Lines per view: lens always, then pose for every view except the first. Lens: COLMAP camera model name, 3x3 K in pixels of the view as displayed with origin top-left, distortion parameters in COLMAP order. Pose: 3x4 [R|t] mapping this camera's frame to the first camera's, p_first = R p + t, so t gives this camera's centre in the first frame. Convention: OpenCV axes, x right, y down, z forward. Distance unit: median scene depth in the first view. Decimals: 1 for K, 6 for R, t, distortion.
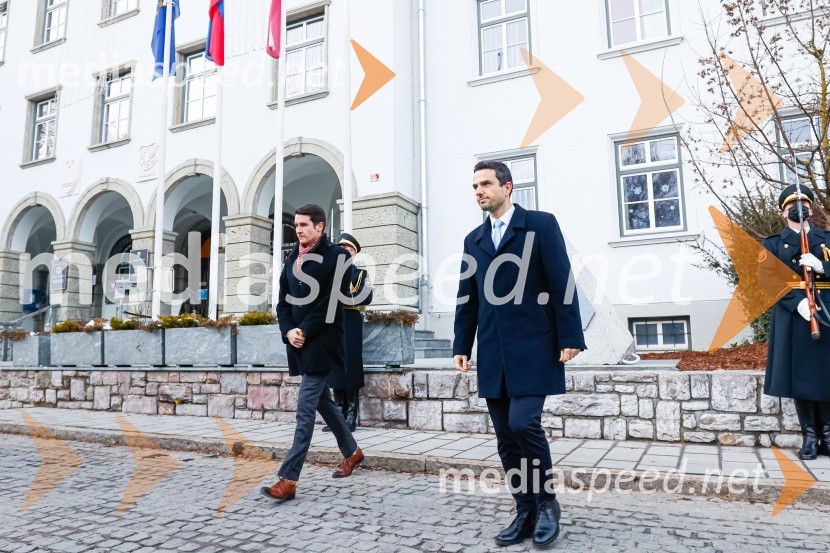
lens RADIAL K [[606.5, 0, 409.7], [0, 606.5, 274.3], [0, 0, 1]] dist [-0.036534, -0.000090]
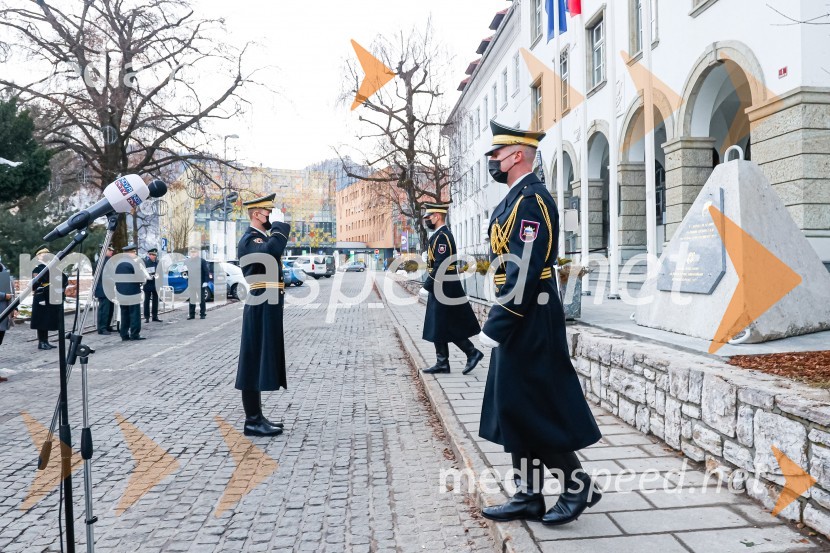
lens RADIAL K [[606.5, 0, 409.7], [0, 606.5, 274.3], [0, 0, 1]] dist [-0.036534, -0.000090]
pose [[0.503113, 0.014014, -0.864107, 0.677826], [0.123216, 0.988491, 0.087772, -0.043704], [0.855392, -0.150631, 0.495596, 0.249488]]
